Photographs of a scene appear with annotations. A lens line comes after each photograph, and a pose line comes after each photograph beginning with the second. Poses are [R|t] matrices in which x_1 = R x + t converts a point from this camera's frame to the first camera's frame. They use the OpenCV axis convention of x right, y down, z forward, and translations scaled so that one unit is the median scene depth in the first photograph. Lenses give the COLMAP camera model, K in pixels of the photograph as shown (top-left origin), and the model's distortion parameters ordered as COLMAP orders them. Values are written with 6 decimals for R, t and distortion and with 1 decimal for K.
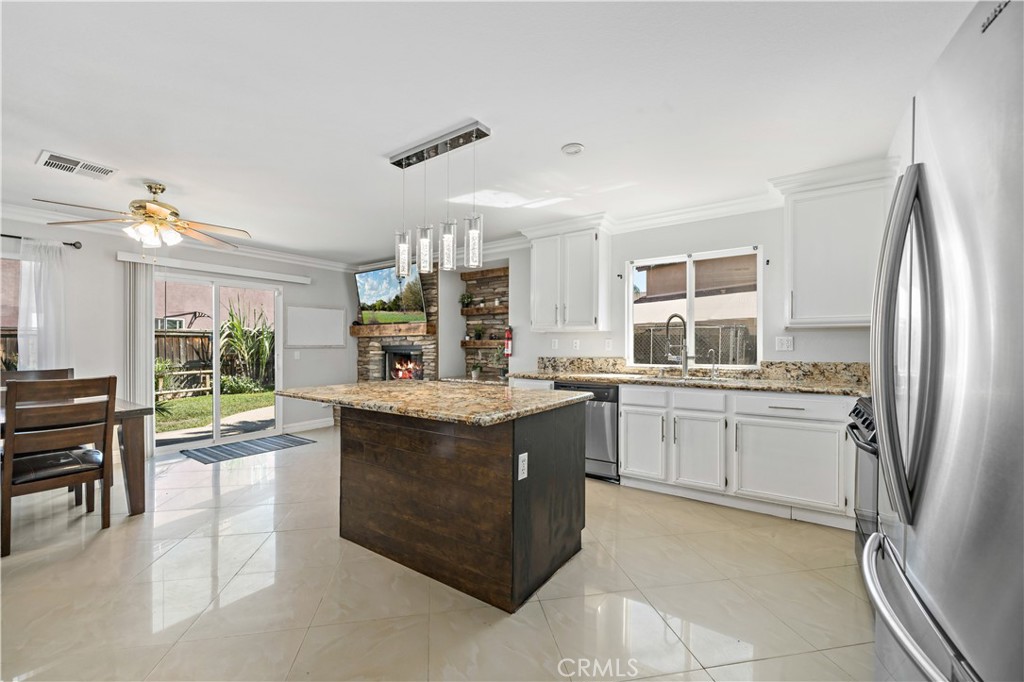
lens RADIAL K [[409.3, 0, 512.3], [0, 409.3, 345.6], [0, 0, 1]] dist [-0.002876, -0.000005]
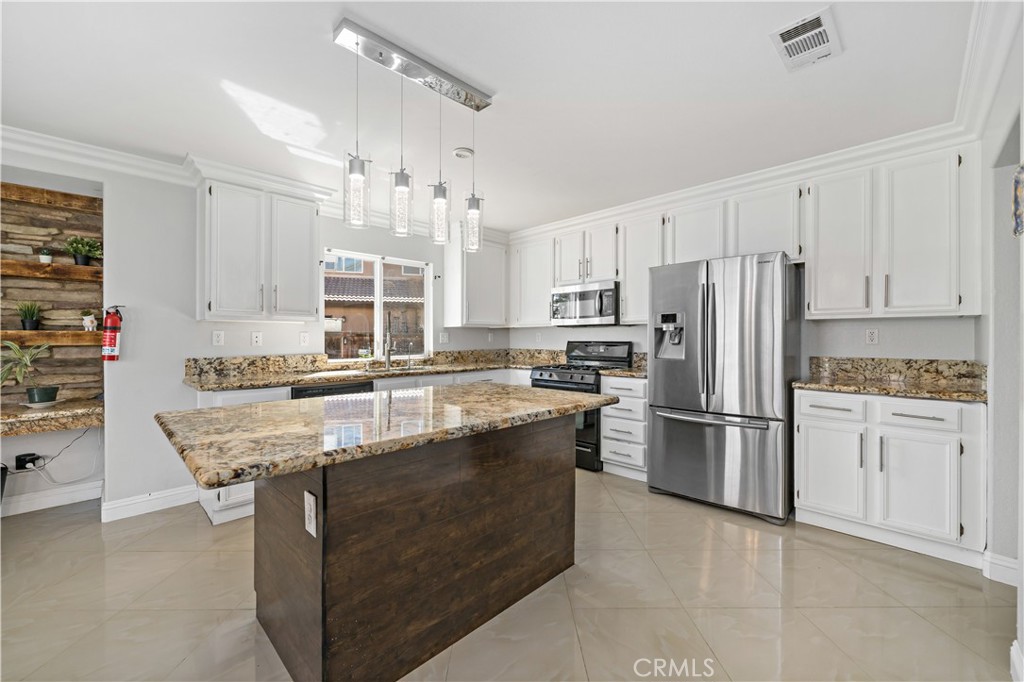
lens RADIAL K [[409.3, 0, 508.6], [0, 409.3, 339.5], [0, 0, 1]] dist [-0.002876, -0.000005]
pose [[0.182308, -0.002470, 0.983238, -0.383587], [0.005176, 0.999985, 0.001552, -0.000420], [-0.983228, 0.004806, 0.182318, 0.307811]]
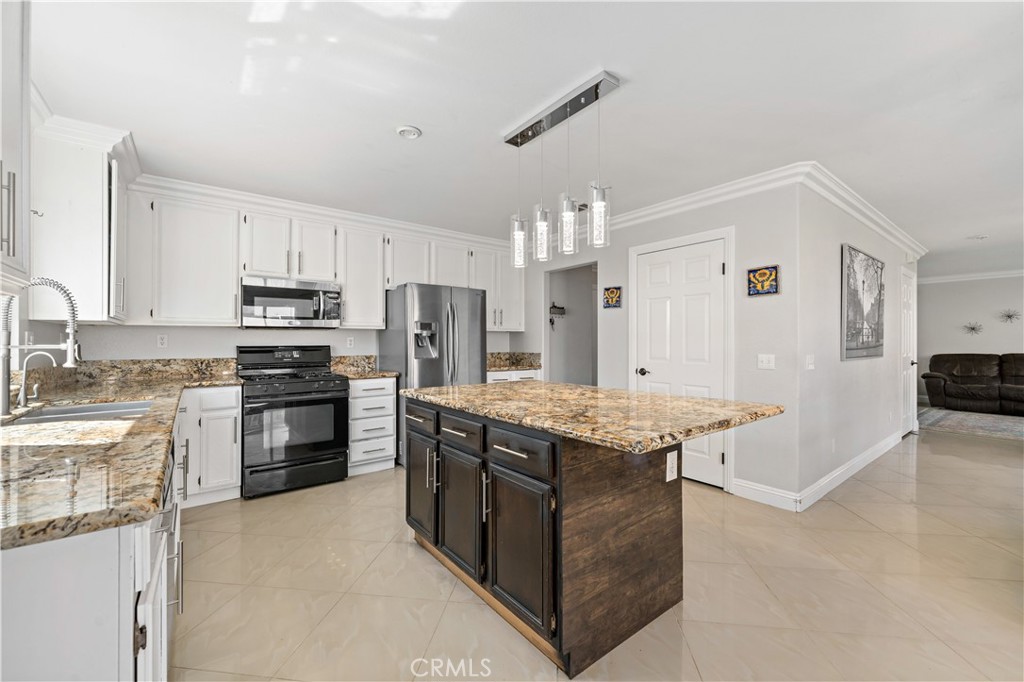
lens RADIAL K [[409.3, 0, 502.2], [0, 409.3, 342.6], [0, 0, 1]] dist [-0.002876, -0.000005]
pose [[-0.947175, 0.002885, 0.320704, -0.155466], [0.004921, 0.999973, 0.005538, -0.002124], [-0.320679, 0.006823, -0.947163, 0.802493]]
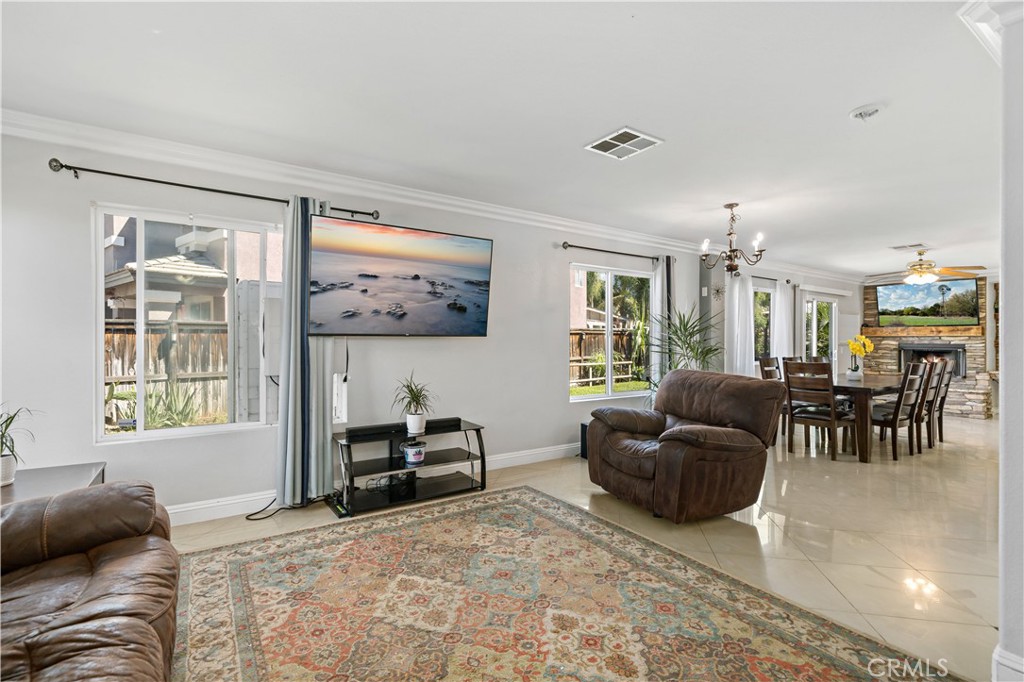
lens RADIAL K [[465.8, 0, 508.7], [0, 465.8, 337.4], [0, 0, 1]] dist [-0.007702, -0.002553]
pose [[0.925078, 0.006229, -0.379726, -0.938460], [-0.010729, 0.999895, -0.009734, 0.007535], [0.379625, 0.013079, 0.925048, -0.771920]]
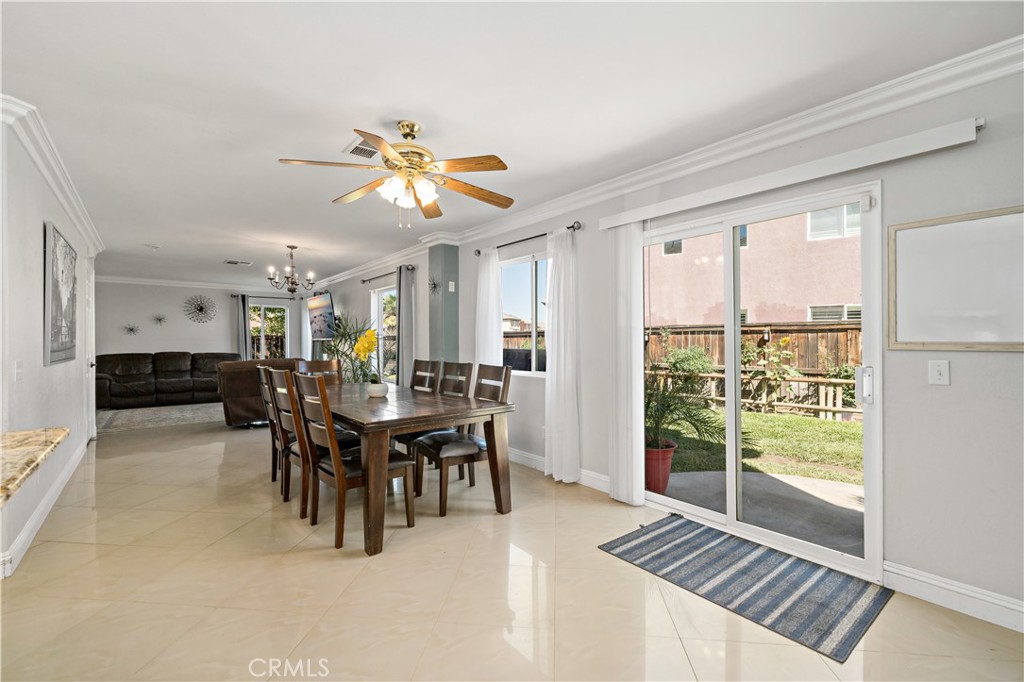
lens RADIAL K [[445.5, 0, 516.8], [0, 445.5, 341.7], [0, 0, 1]] dist [-0.001990, 0.000005]
pose [[-0.281136, 0.004563, -0.959657, -0.087173], [-0.002512, 0.999982, 0.005491, -0.002399], [0.959665, 0.003955, -0.281120, 0.760471]]
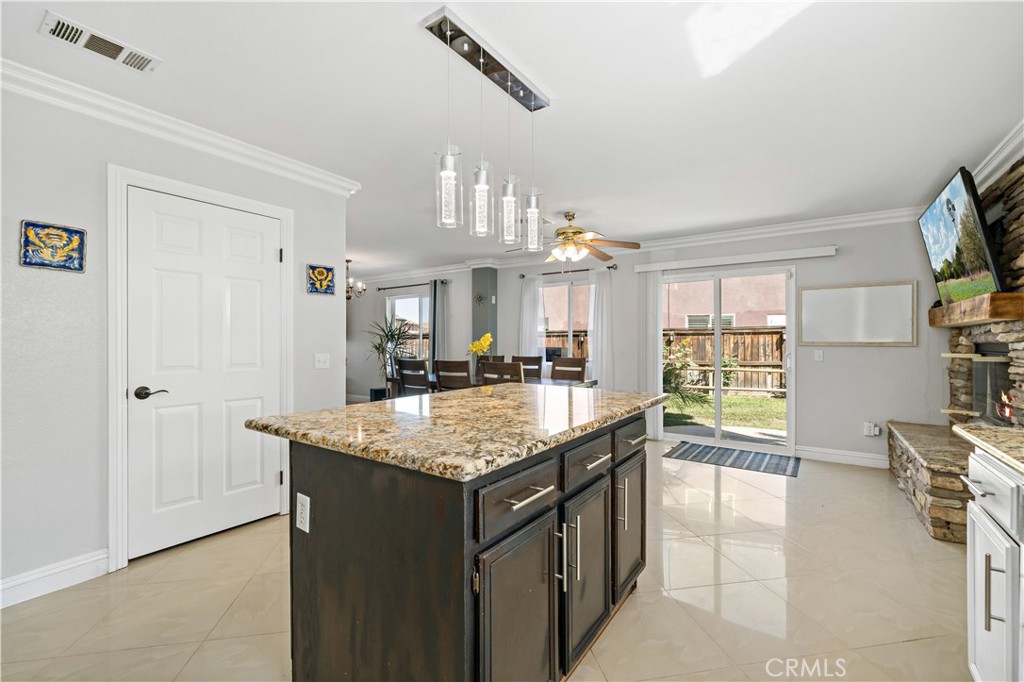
lens RADIAL K [[445.5, 0, 515.3], [0, 445.5, 344.0], [0, 0, 1]] dist [-0.001990, 0.000005]
pose [[0.005308, 0.009587, -0.999940, 0.260847], [-0.006319, 0.999934, 0.009553, -0.002021], [0.999966, 0.006268, 0.005369, 0.443888]]
